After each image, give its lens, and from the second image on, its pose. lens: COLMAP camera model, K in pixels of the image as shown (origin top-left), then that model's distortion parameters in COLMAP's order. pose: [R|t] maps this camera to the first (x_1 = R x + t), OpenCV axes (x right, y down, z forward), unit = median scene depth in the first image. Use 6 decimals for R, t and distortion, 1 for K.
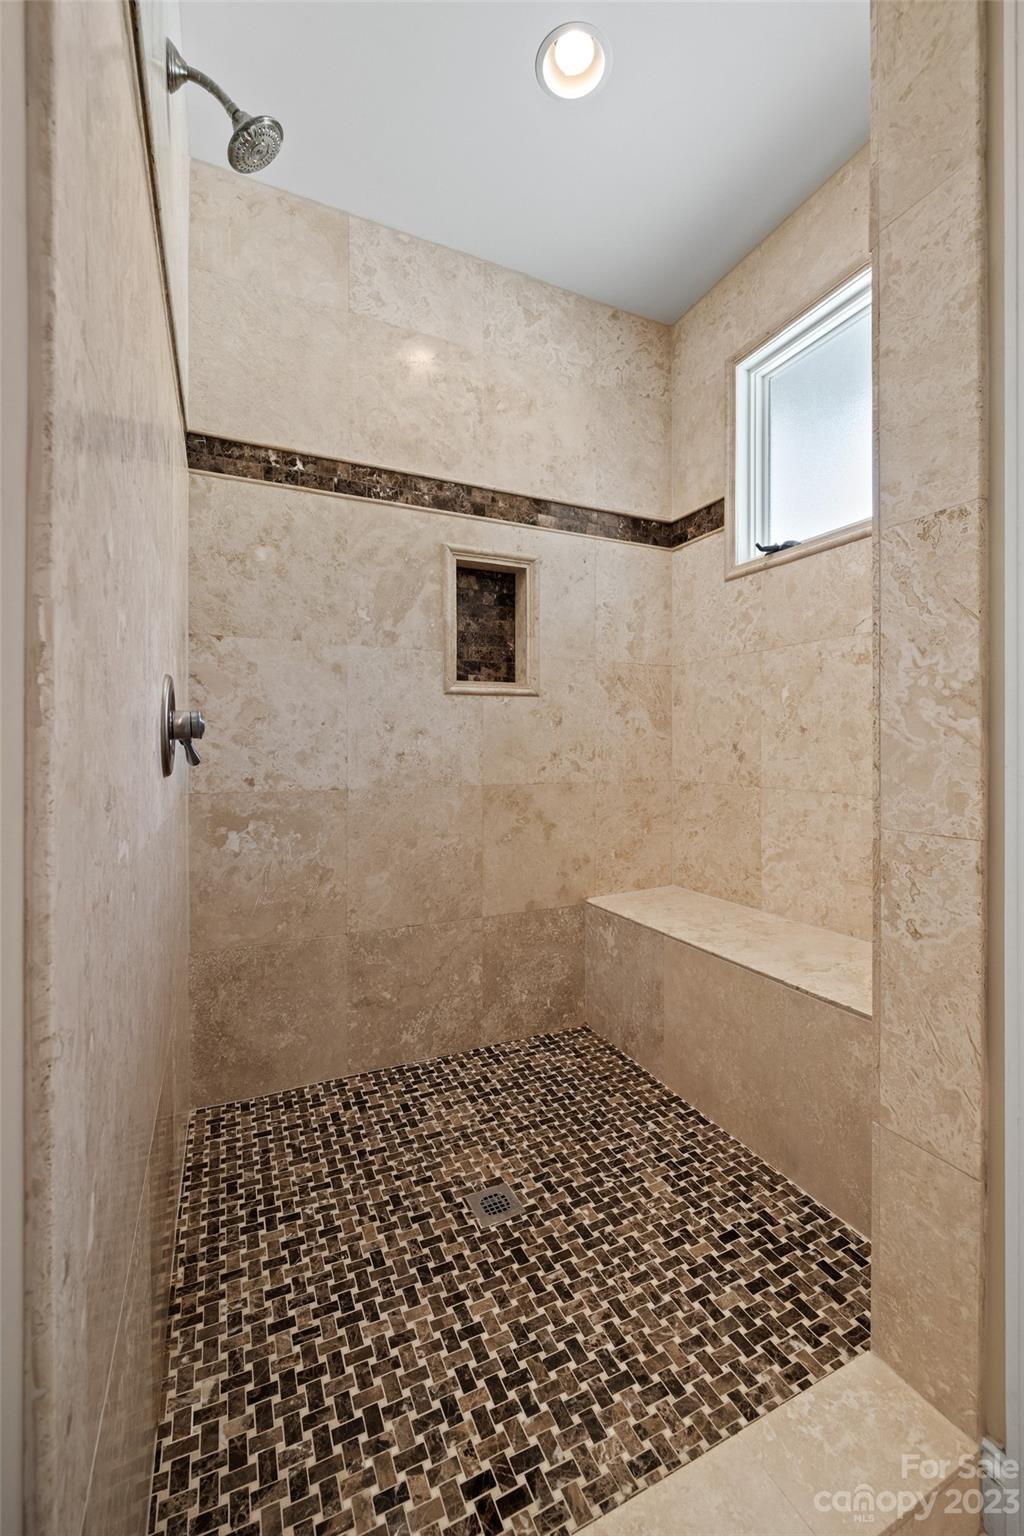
lens RADIAL K [[625.6, 0, 515.9], [0, 625.6, 743.3], [0, 0, 1]] dist [-0.001633, 0.000748]
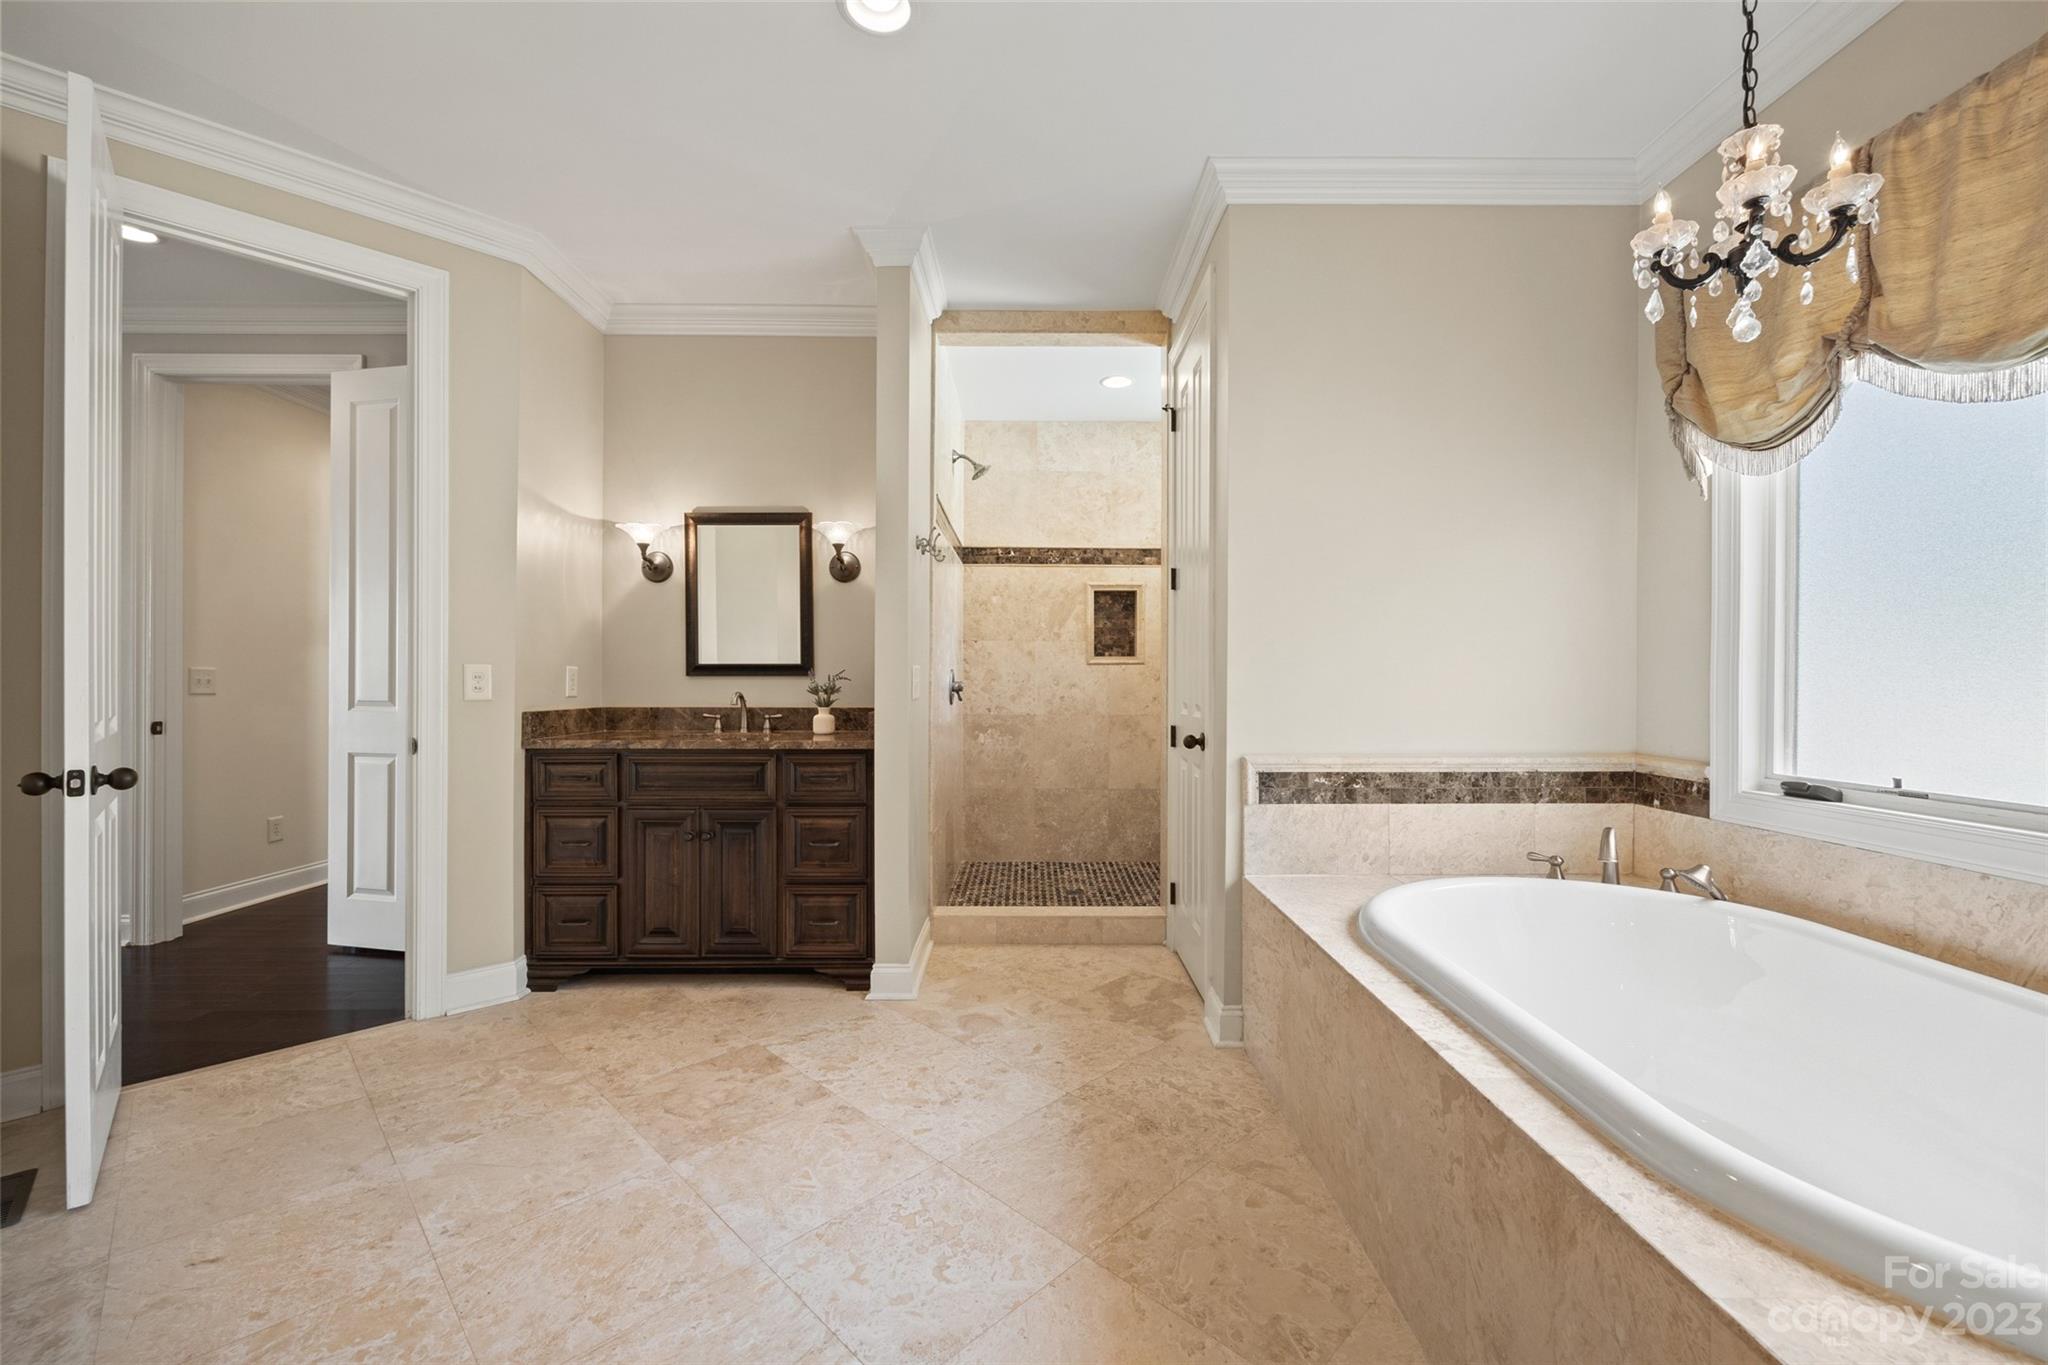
lens RADIAL K [[834.2, 0, 1037.1], [0, 834.2, 682.0], [0, 0, 1]] dist [-0.001633, 0.000748]
pose [[0.910467, 0.006283, -0.413533, 0.791590], [-0.005091, 0.999979, 0.003984, -0.038353], [0.413550, -0.001522, 0.910480, -1.332887]]
